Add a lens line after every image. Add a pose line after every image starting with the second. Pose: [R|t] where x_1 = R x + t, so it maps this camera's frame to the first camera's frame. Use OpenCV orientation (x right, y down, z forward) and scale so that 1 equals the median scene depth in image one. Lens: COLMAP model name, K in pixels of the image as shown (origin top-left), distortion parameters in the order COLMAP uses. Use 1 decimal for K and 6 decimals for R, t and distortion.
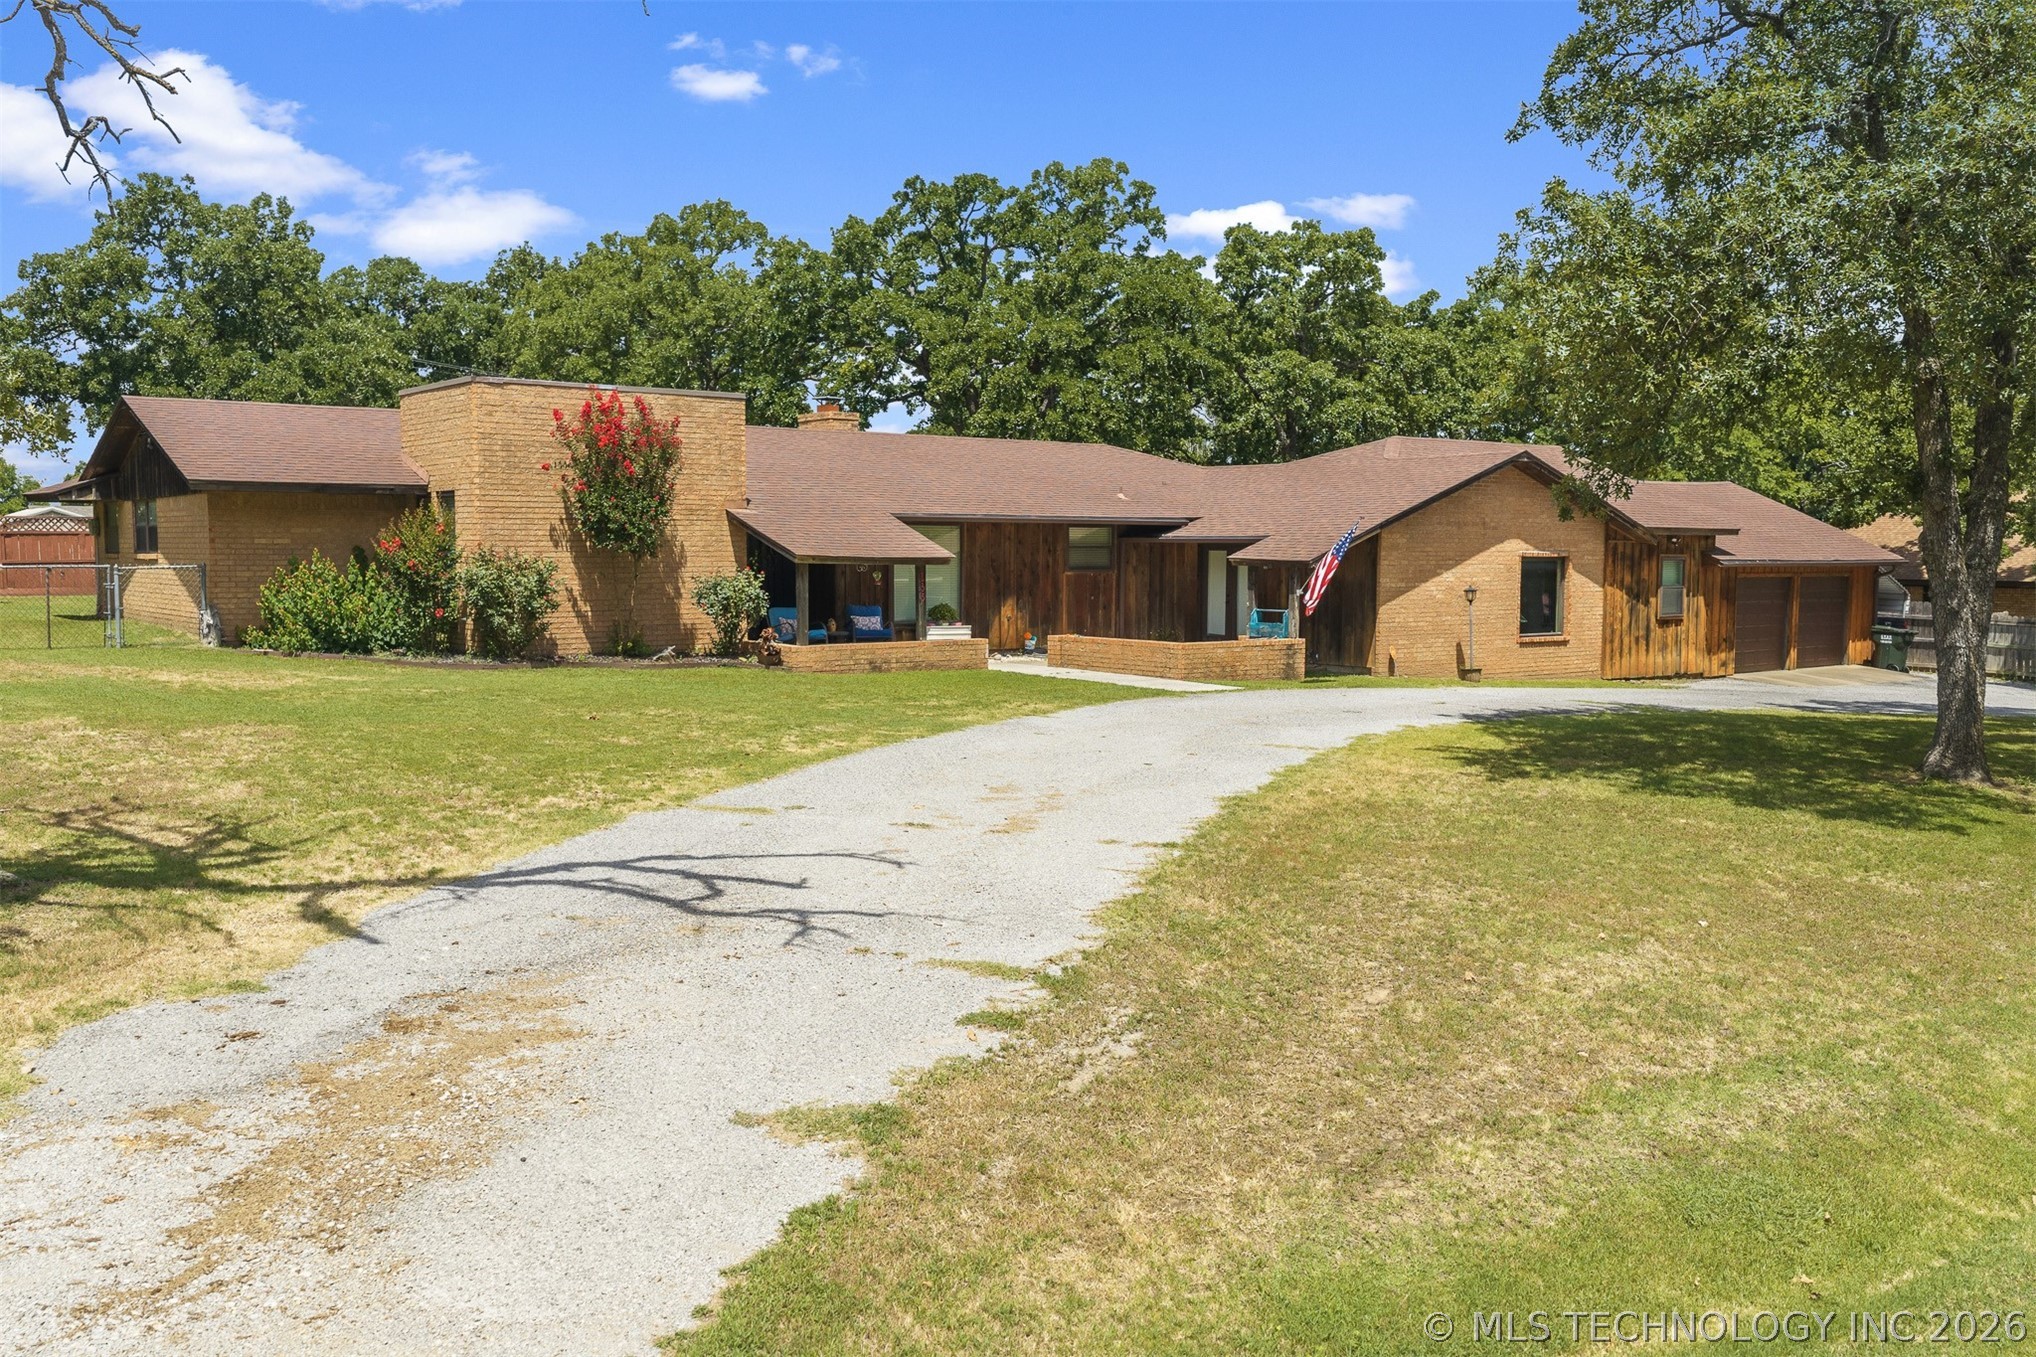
lens RADIAL K [[1705.2, 0, 1018.0], [0, 1705.2, 678.5], [0, 0, 1]] dist [-0.008001, -0.012250]
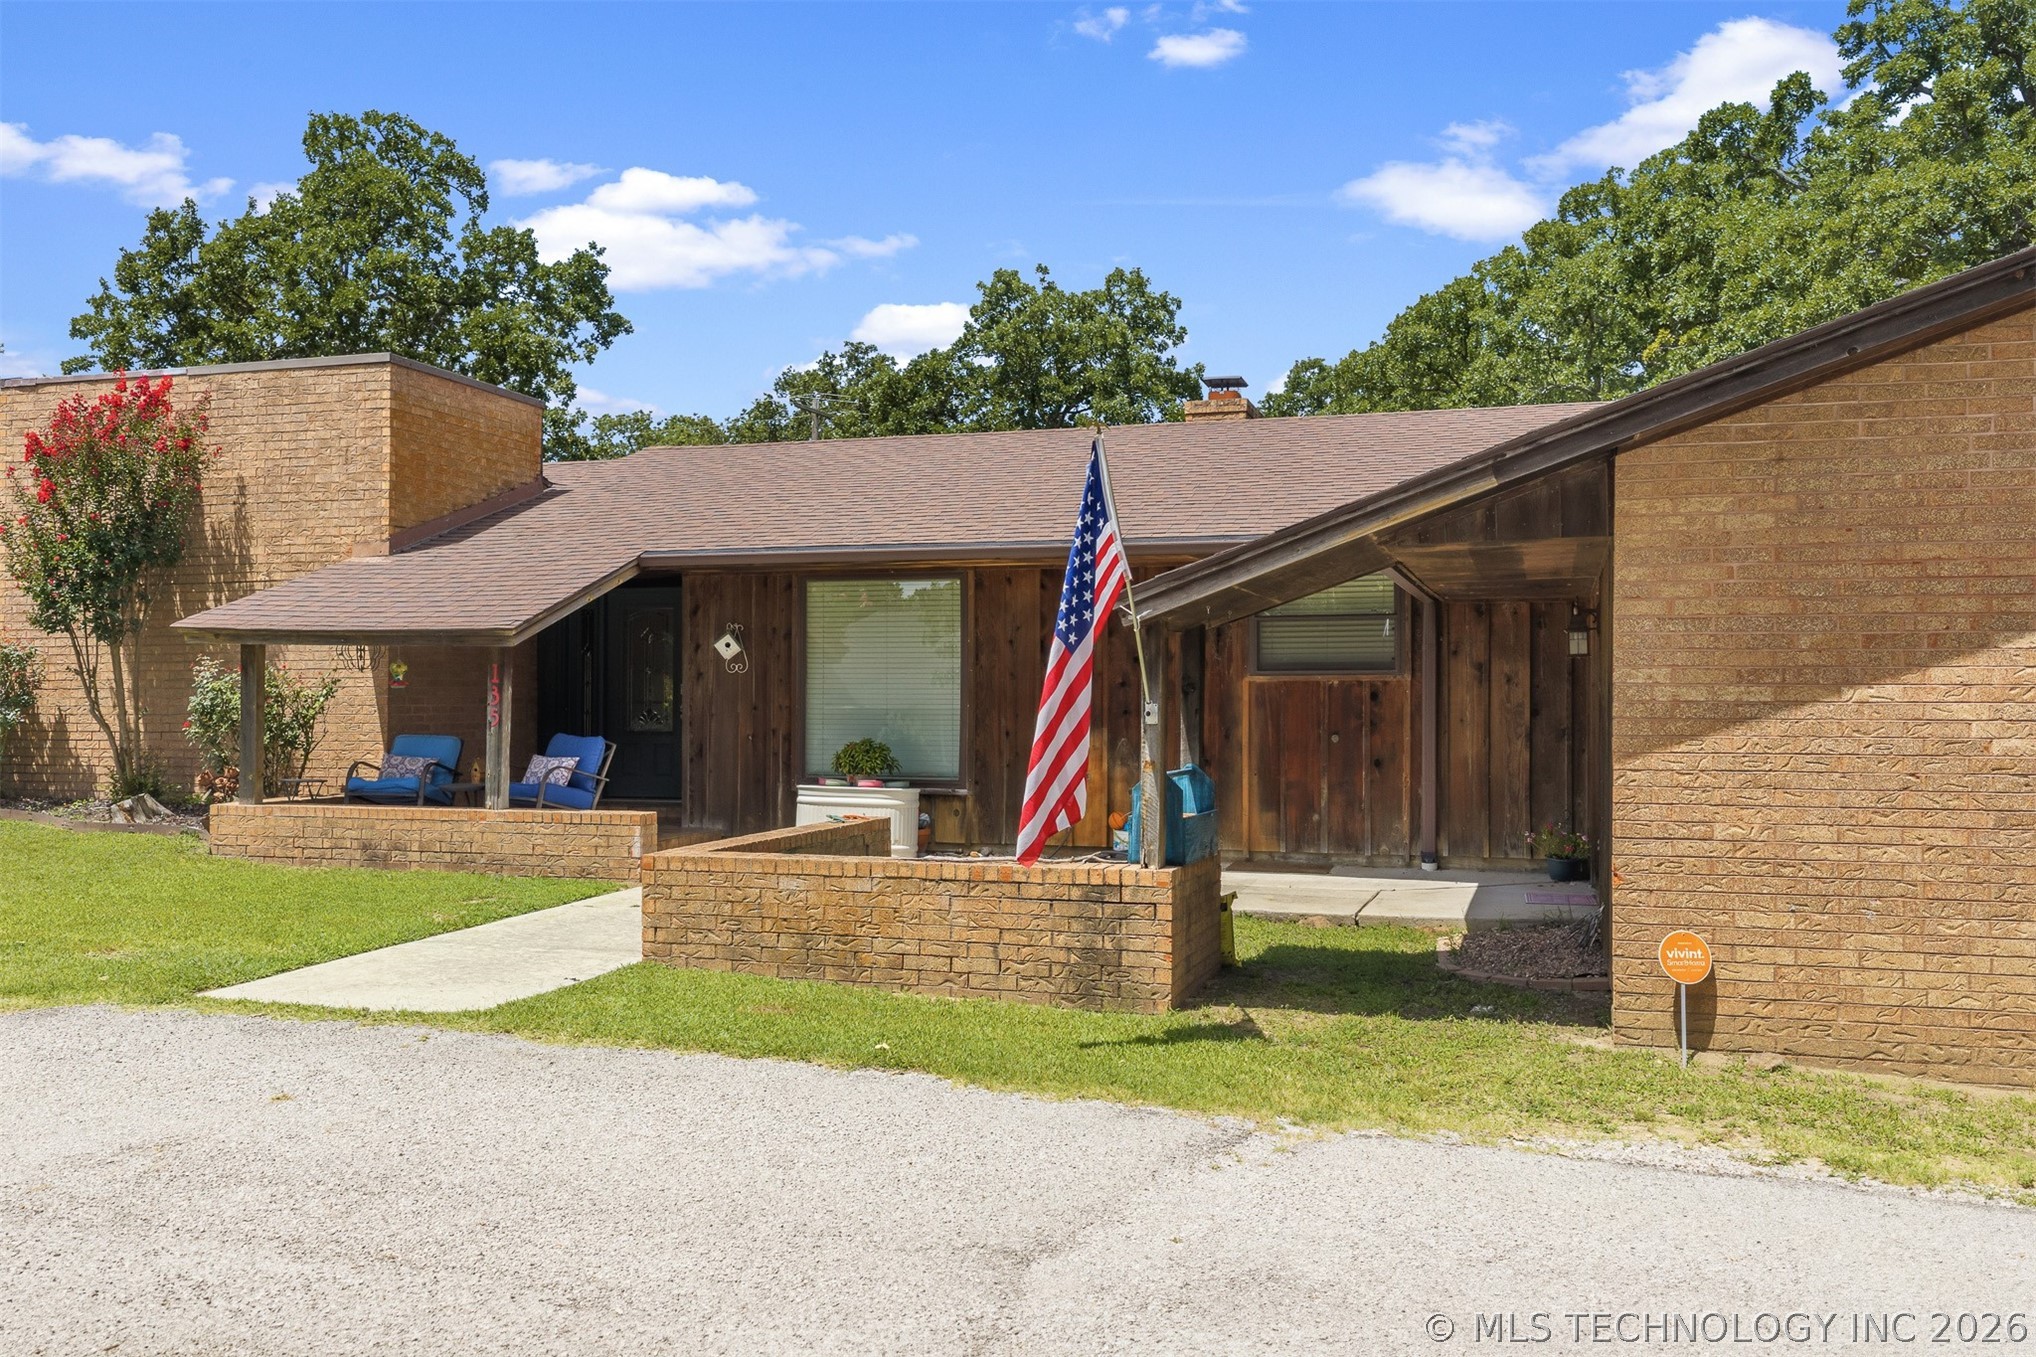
lens RADIAL K [[1705.2, 0, 1018.0], [0, 1705.2, 678.5], [0, 0, 1]] dist [-0.008001, -0.012250]
pose [[0.571703, -0.014062, -0.820340, 0.335584], [-0.063215, 0.996126, -0.061131, -0.031205], [0.818022, 0.086807, 0.568599, 0.690212]]
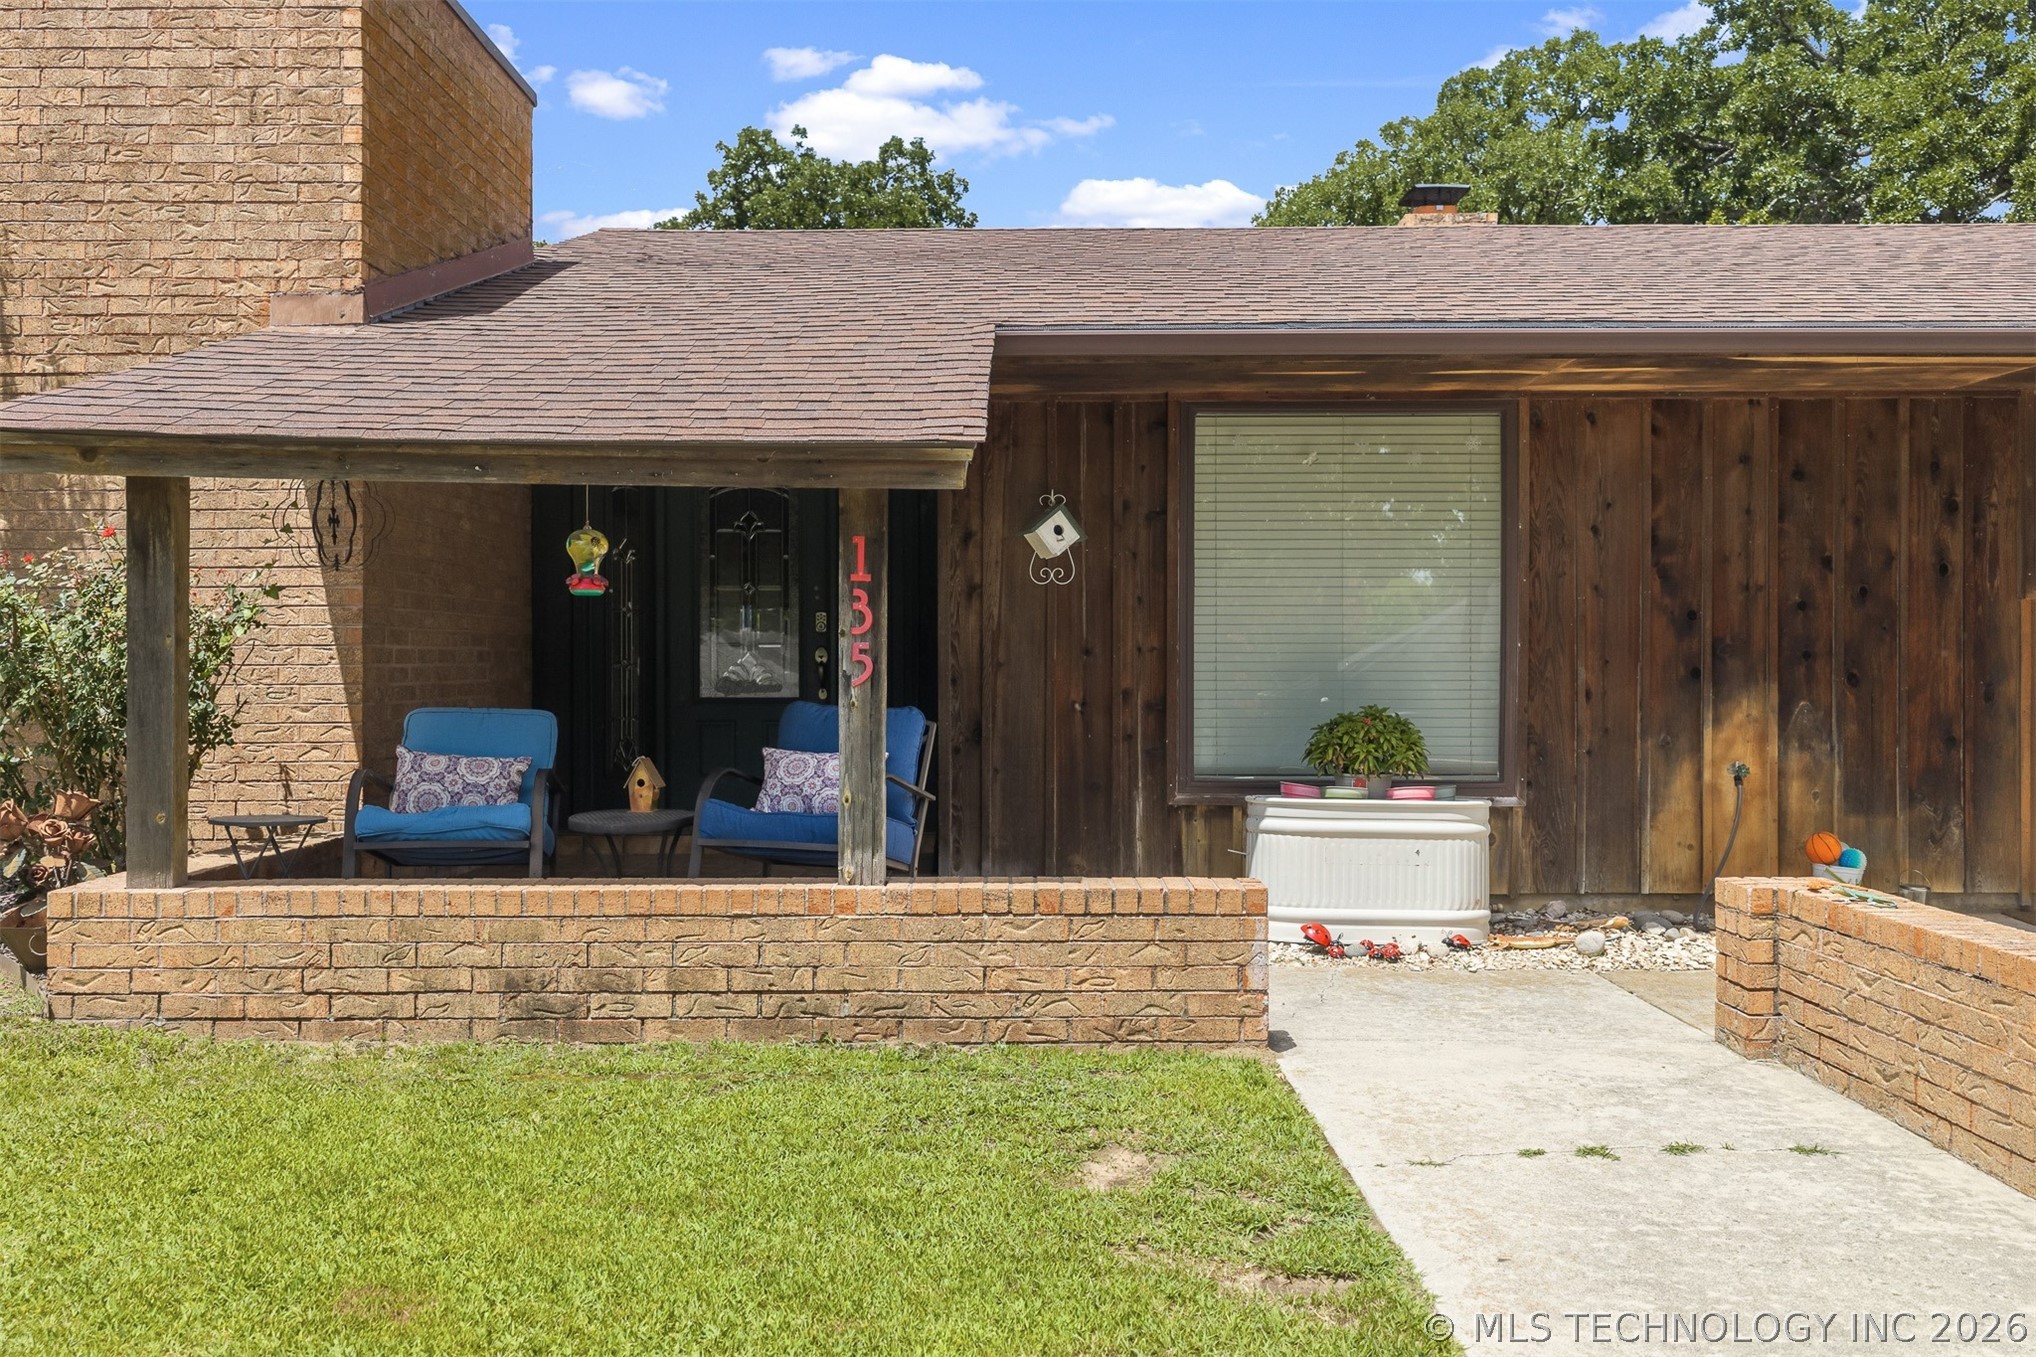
lens RADIAL K [[1713.5, 0, 1017.9], [0, 1713.5, 670.0], [0, 0, 1]] dist [-0.001849, -0.005684]
pose [[0.780372, -0.004072, -0.625302, 0.066577], [-0.043968, 0.997146, -0.061365, -0.028674], [0.623768, 0.075381, 0.777966, 0.696565]]
